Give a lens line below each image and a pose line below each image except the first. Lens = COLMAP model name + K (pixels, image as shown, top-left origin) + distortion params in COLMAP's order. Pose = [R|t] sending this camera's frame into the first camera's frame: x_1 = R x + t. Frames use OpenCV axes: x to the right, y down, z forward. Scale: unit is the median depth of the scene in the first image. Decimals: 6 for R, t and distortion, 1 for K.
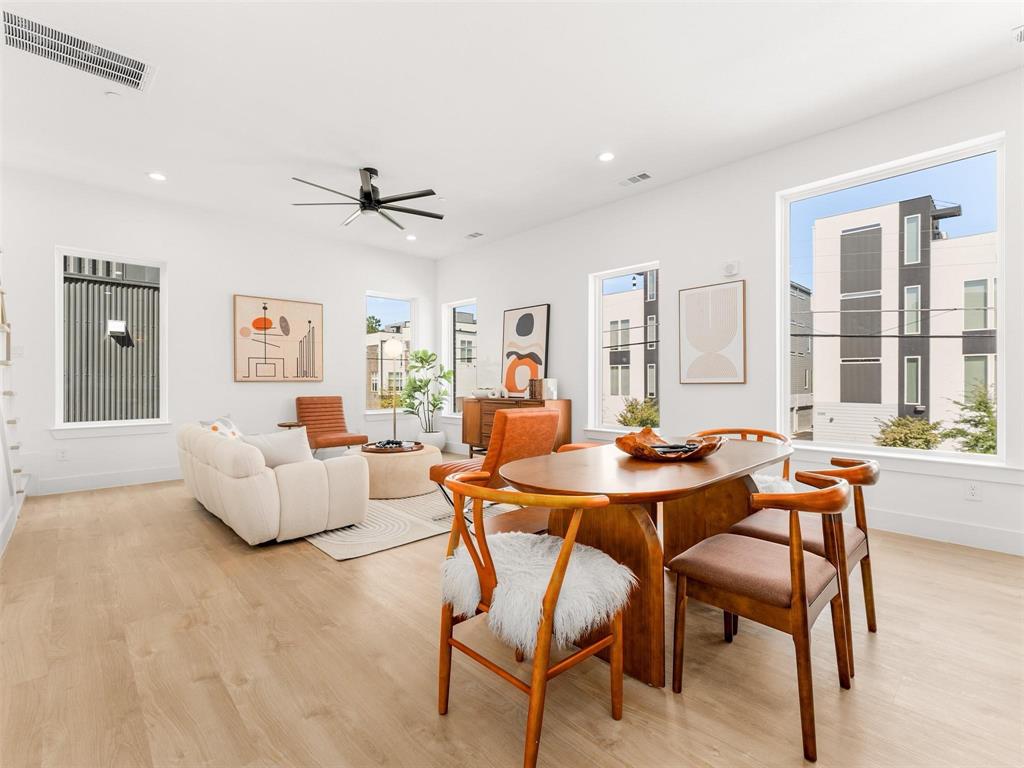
lens RADIAL K [[465.7, 0, 518.7], [0, 465.7, 384.4], [0, 0, 1]] dist [-0.000829, -0.001395]
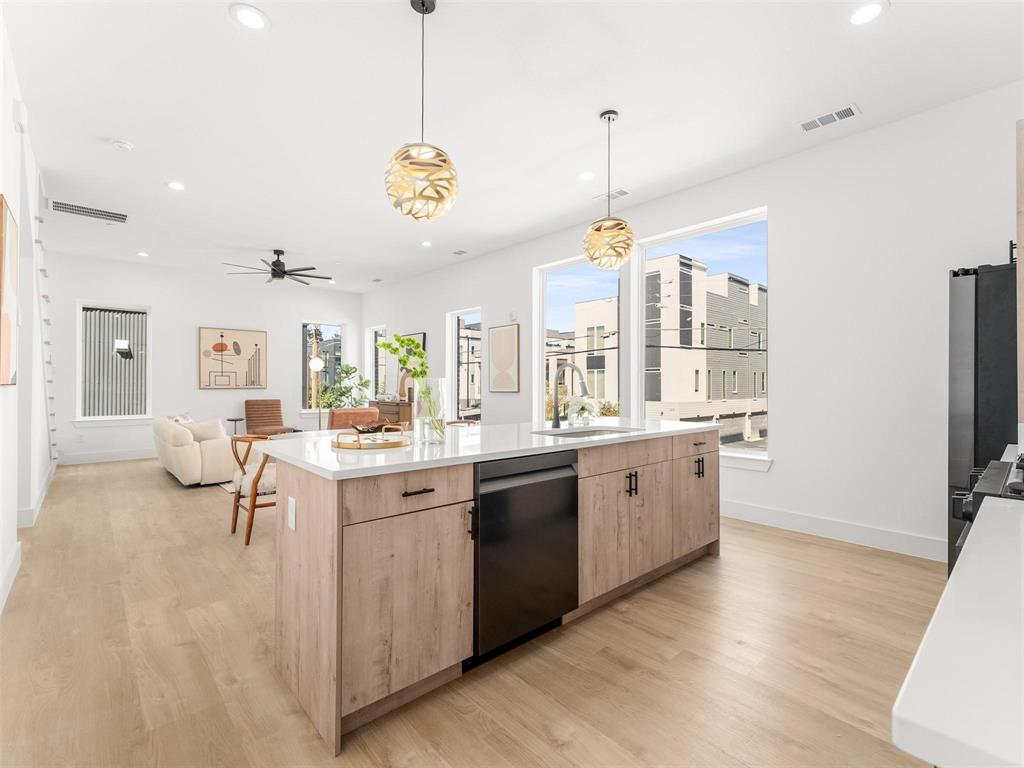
lens RADIAL K [[465.7, 0, 505.3], [0, 465.7, 382.4], [0, 0, 1]] dist [-0.000829, -0.001395]
pose [[0.999397, 0.001549, -0.034686, 0.345860], [-0.001868, 0.999956, -0.009187, -0.014032], [0.034670, 0.009247, 0.999356, -0.355873]]
